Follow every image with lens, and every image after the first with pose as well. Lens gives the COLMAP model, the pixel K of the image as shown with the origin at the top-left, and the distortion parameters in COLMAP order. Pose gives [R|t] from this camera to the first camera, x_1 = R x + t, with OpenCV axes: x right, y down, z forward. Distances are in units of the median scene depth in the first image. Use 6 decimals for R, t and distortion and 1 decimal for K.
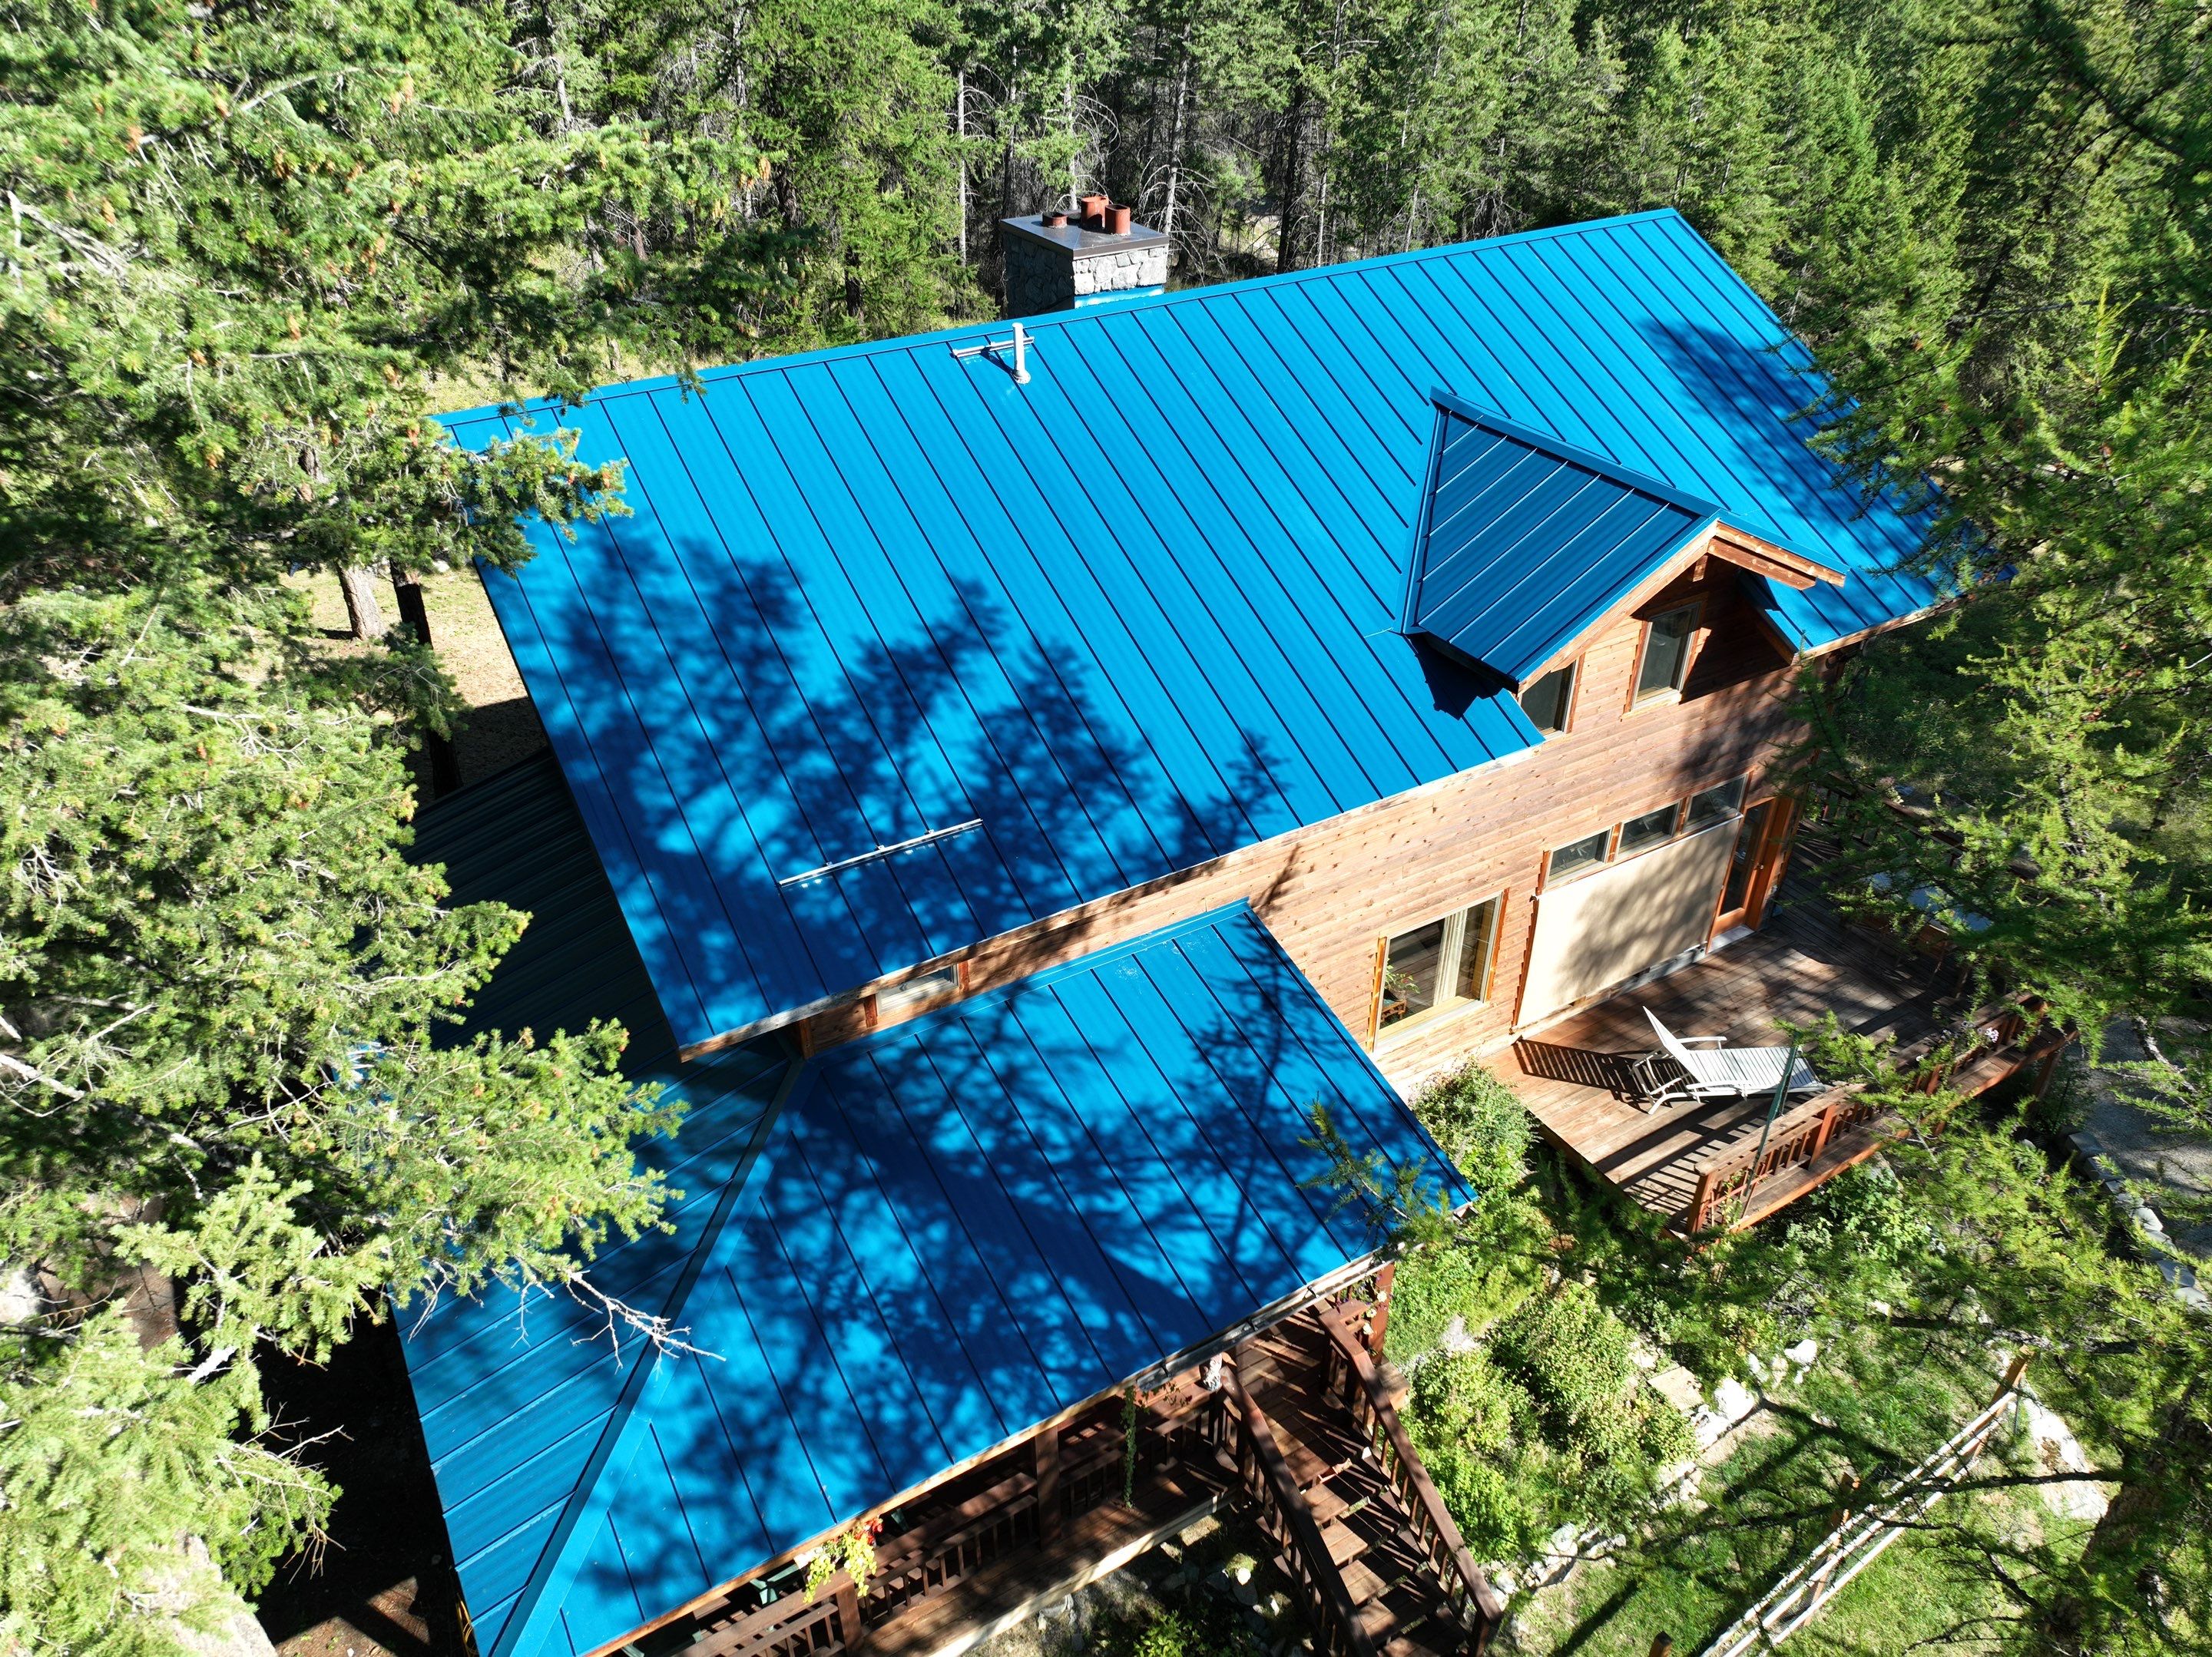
lens RADIAL K [[1567.1, 0, 1102.7], [0, 1567.1, 842.6], [0, 0, 1]] dist [-0.002902, 0.022446]
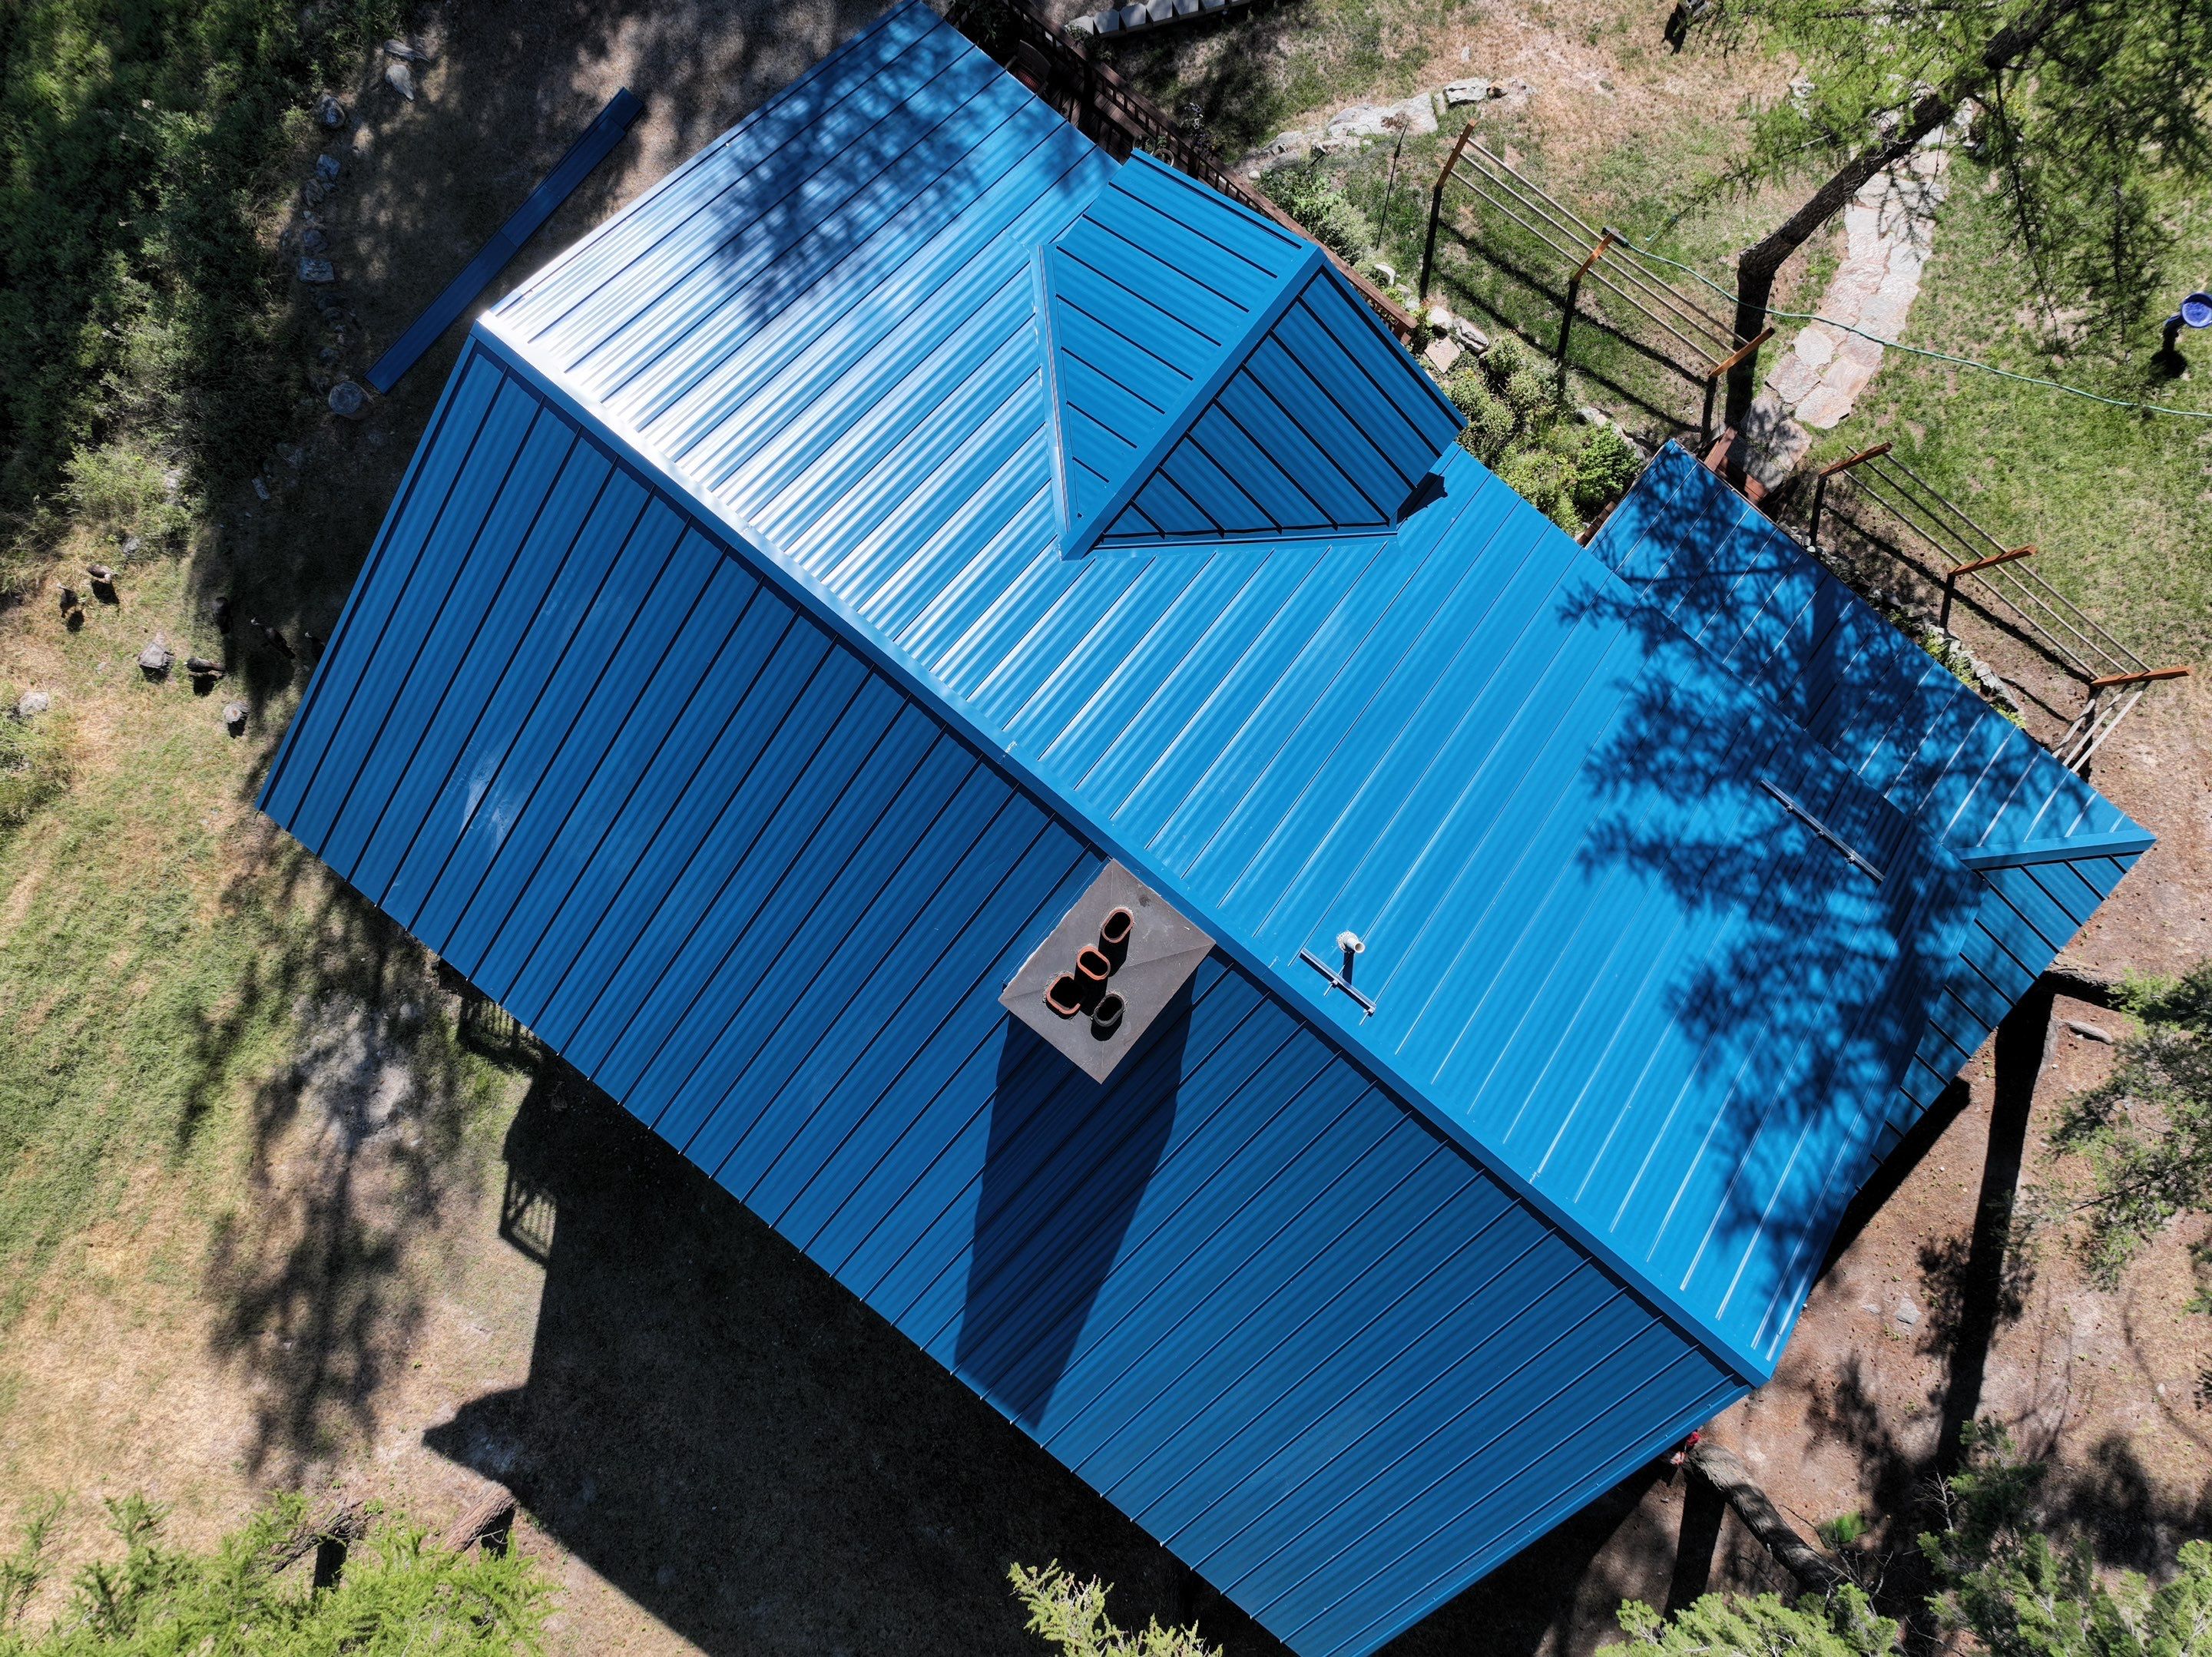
lens RADIAL K [[1567.1, 0, 1109.7], [0, 1567.1, 813.5], [0, 0, 1]] dist [-0.002902, 0.022446]
pose [[-0.329647, -0.944037, -0.011264, 0.082568], [0.511988, -0.188779, 0.837992, -1.383192], [-0.793222, 0.270475, 0.545566, 0.681359]]
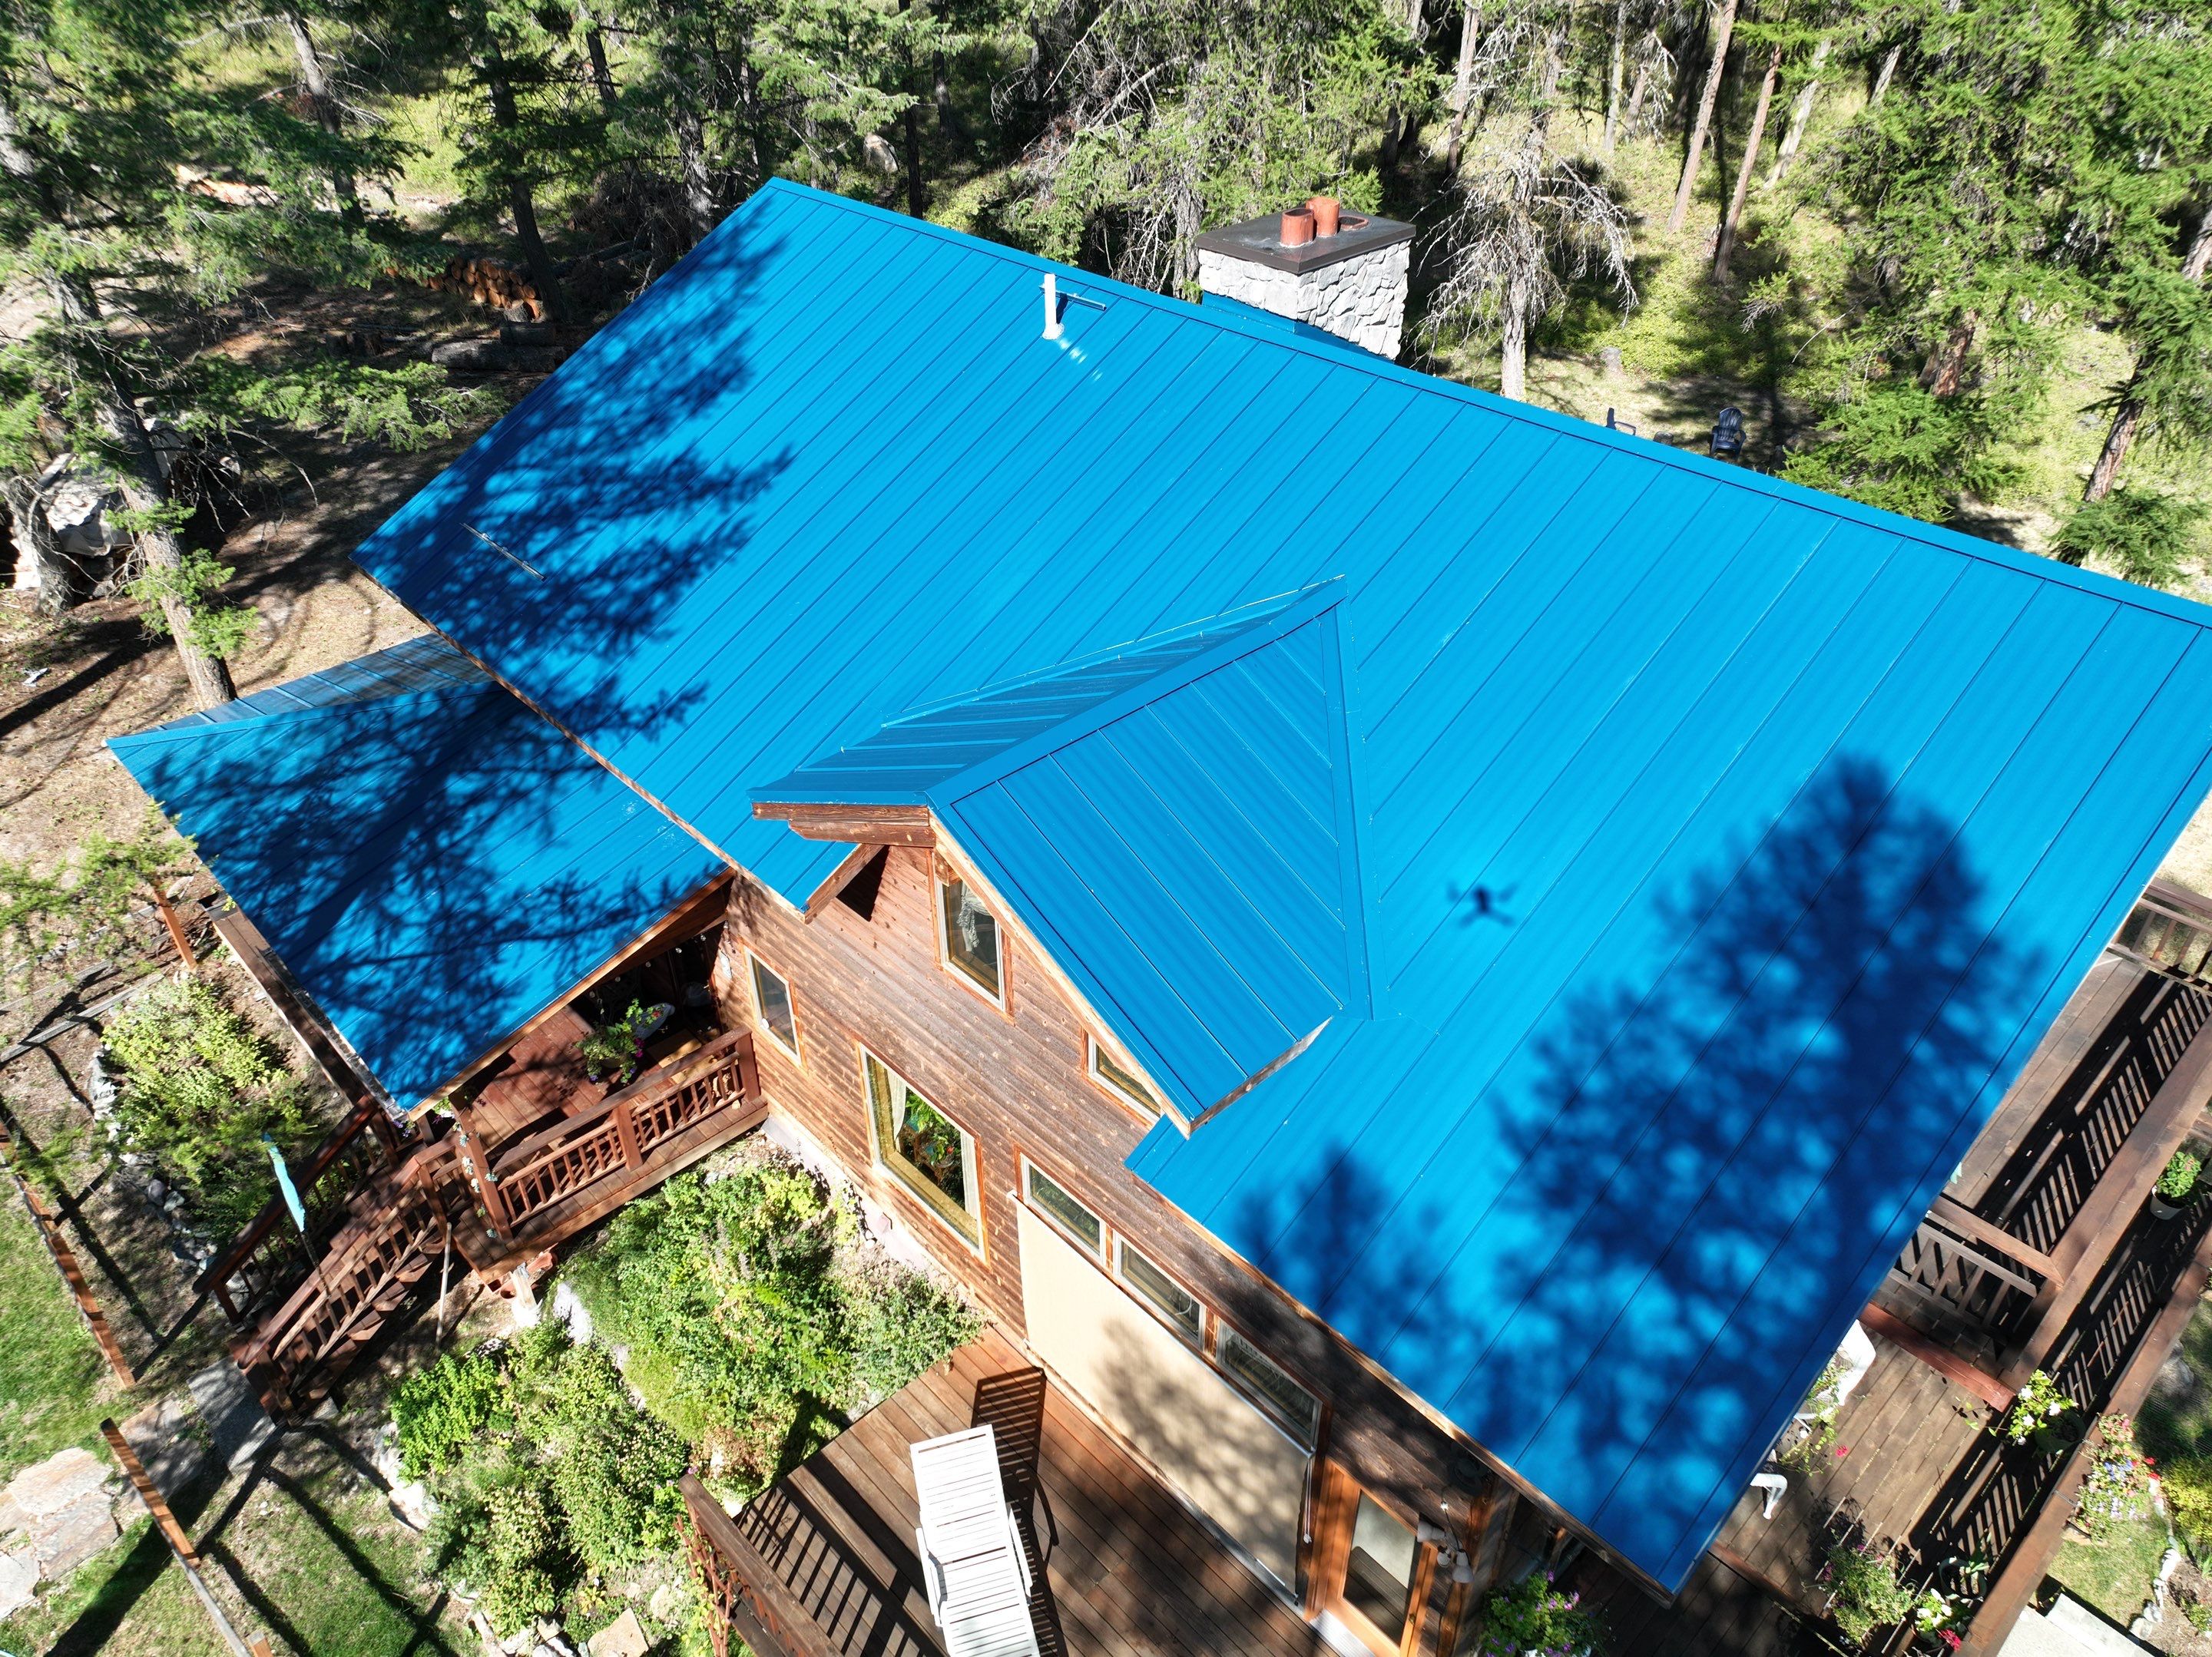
lens RADIAL K [[1567.1, 0, 1104.8], [0, 1567.1, 830.7], [0, 0, 1]] dist [-0.002902, 0.022446]
pose [[0.210937, 0.570849, -0.793497, 1.019561], [-0.530877, 0.748513, 0.397363, -0.545503], [0.820777, 0.337431, 0.460939, 0.825990]]
